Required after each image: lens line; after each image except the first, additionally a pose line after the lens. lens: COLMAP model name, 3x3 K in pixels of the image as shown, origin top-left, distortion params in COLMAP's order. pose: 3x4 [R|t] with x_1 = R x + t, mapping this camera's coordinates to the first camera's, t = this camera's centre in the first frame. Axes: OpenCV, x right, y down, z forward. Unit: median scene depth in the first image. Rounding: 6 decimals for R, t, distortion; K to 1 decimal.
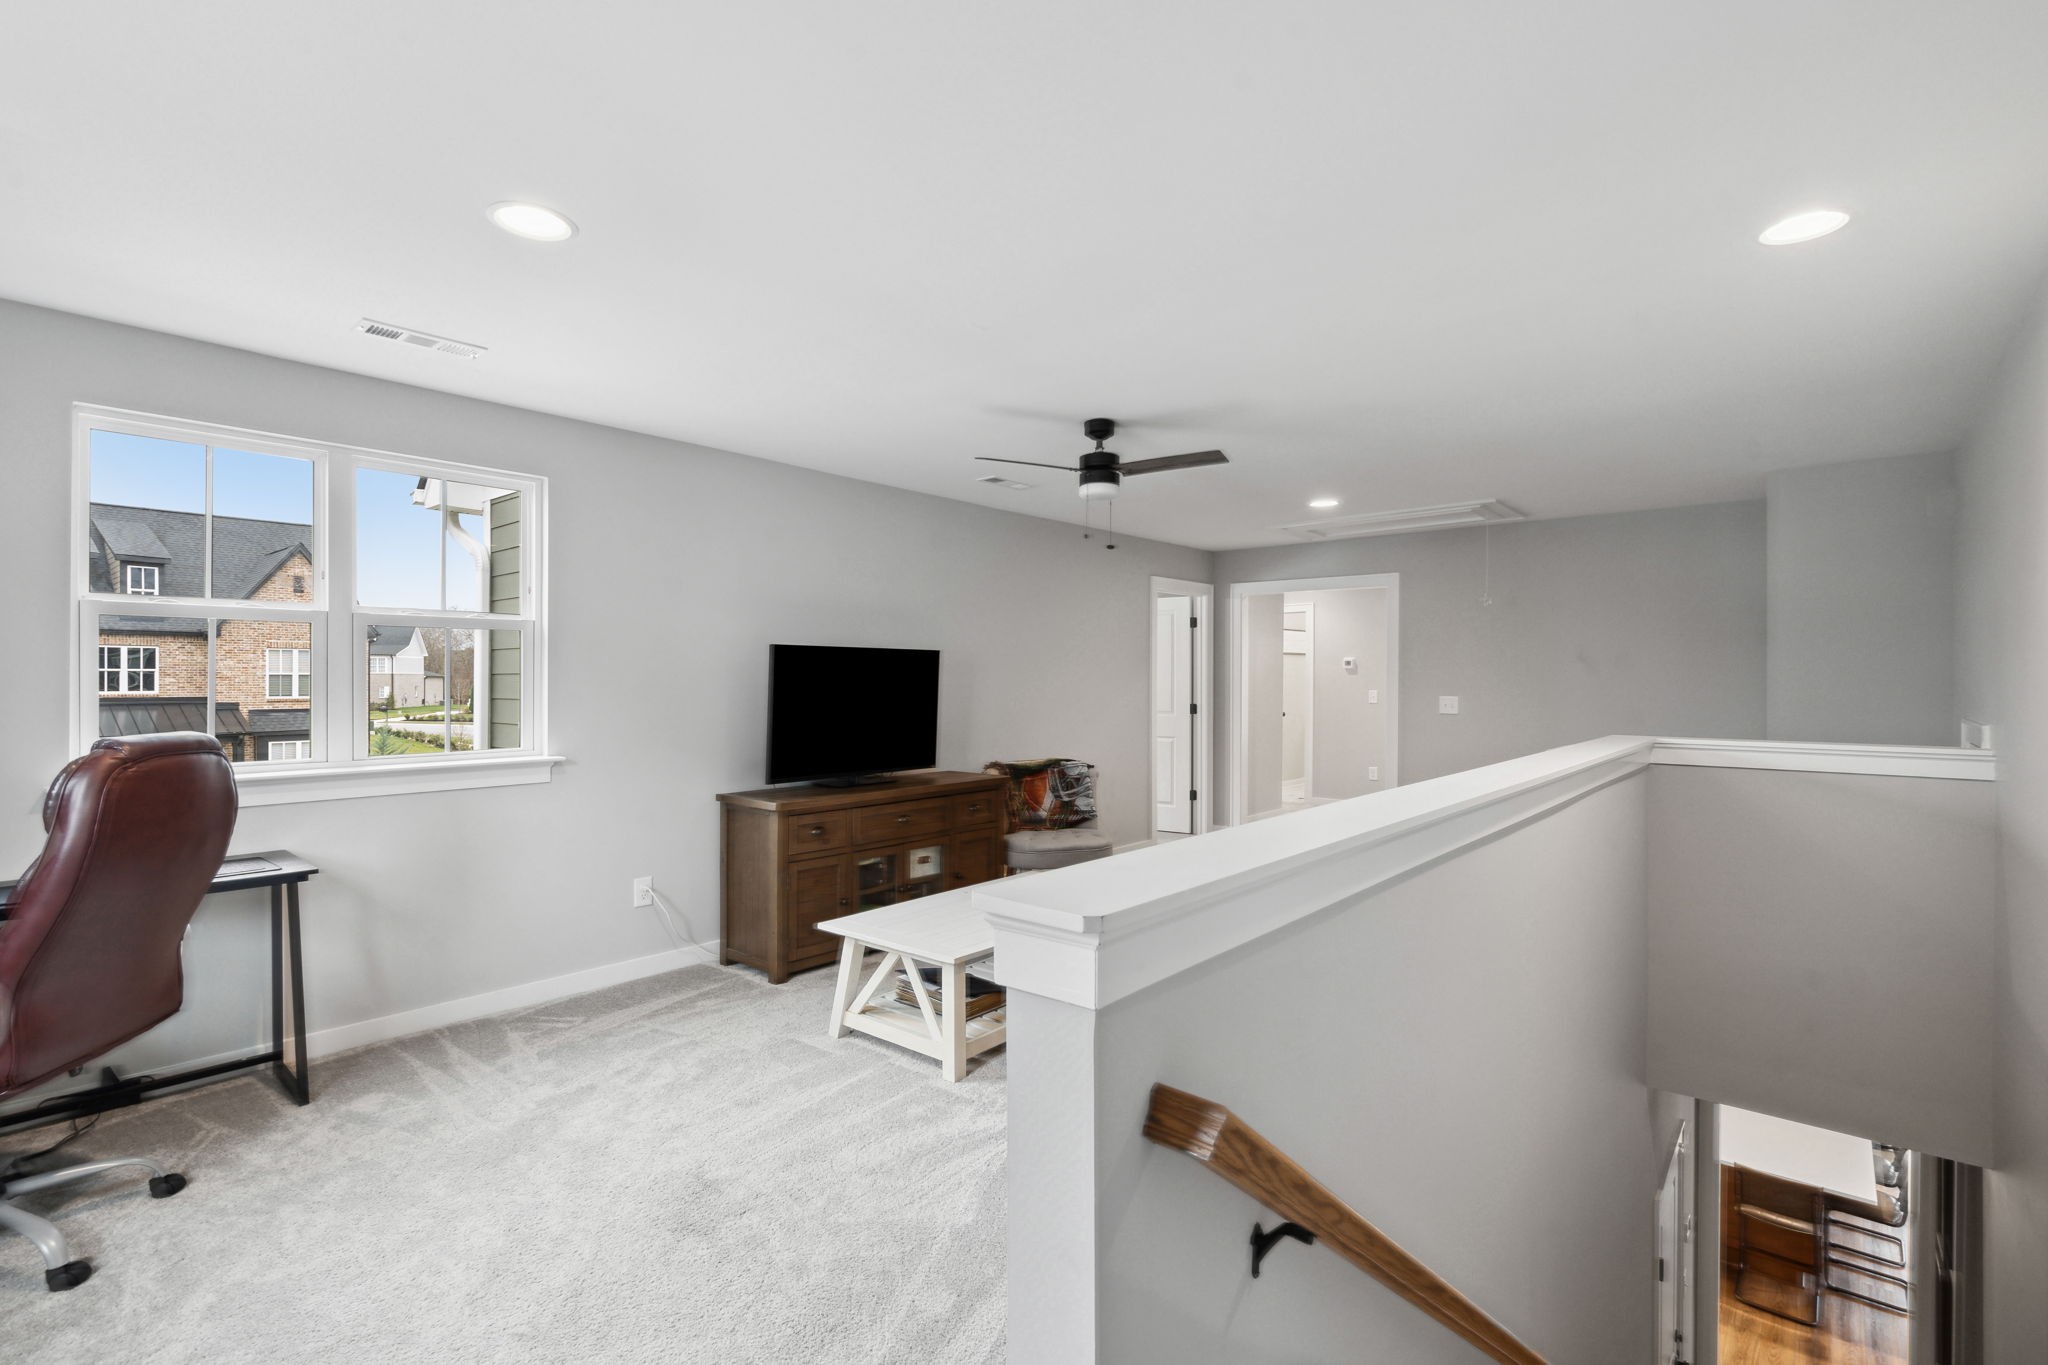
lens RADIAL K [[945.5, 0, 1024.1], [0, 945.5, 666.4], [0, 0, 1]] dist [-0.002808, 0.000449]
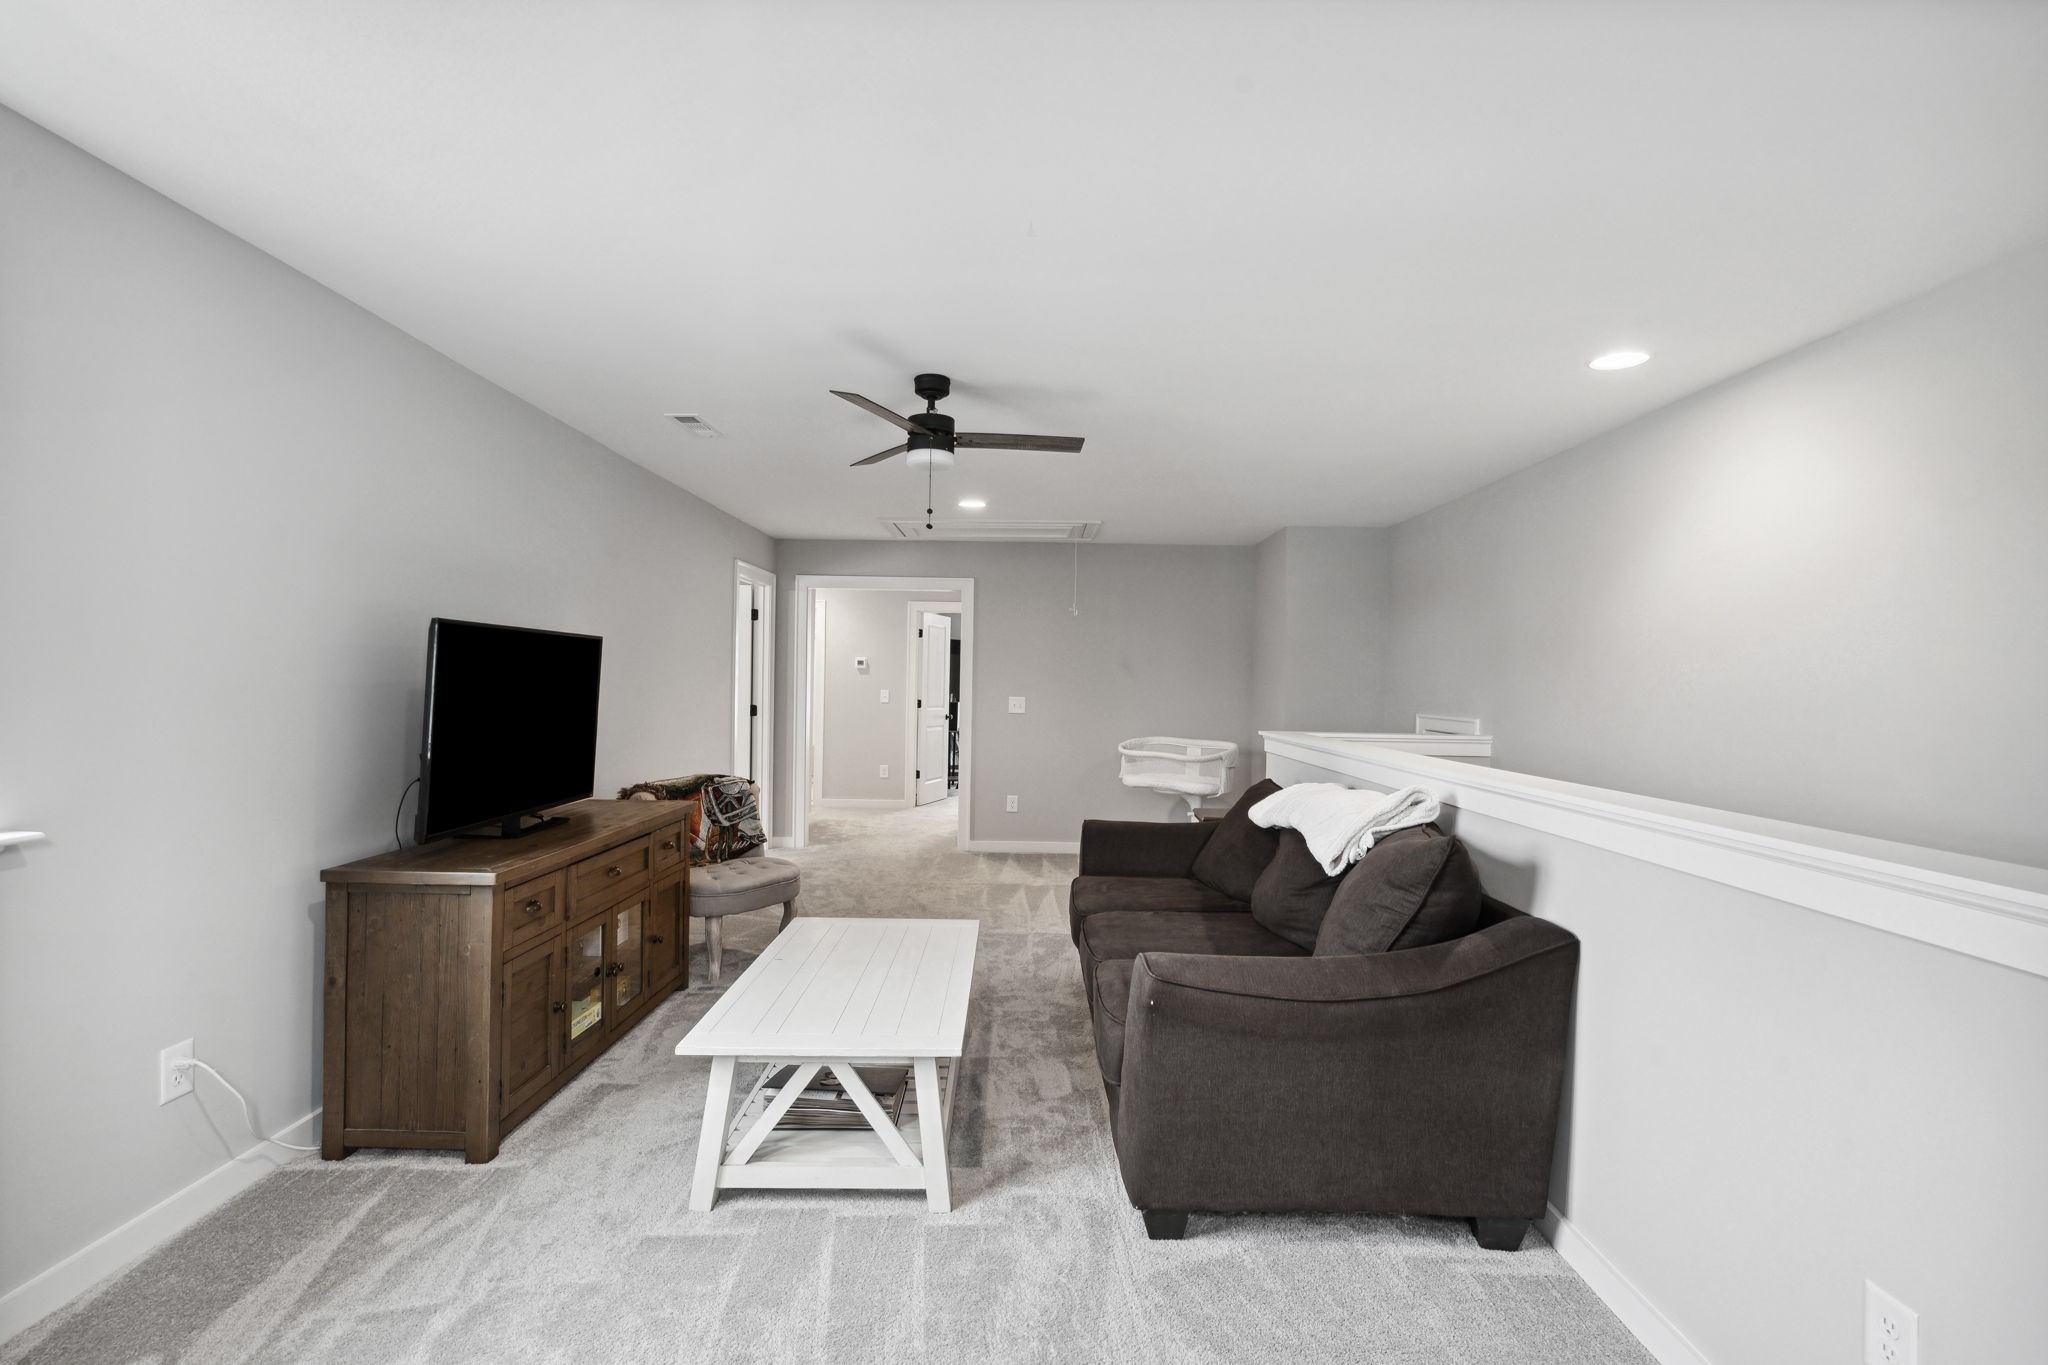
lens RADIAL K [[933.7, 0, 1012.6], [0, 933.7, 674.5], [0, 0, 1]] dist [-0.001158, 0.001042]
pose [[0.754335, 0.015428, 0.656308, -0.395961], [-0.023496, 0.999718, 0.003505, 0.003300], [-0.656069, -0.018064, 0.754485, 0.301252]]
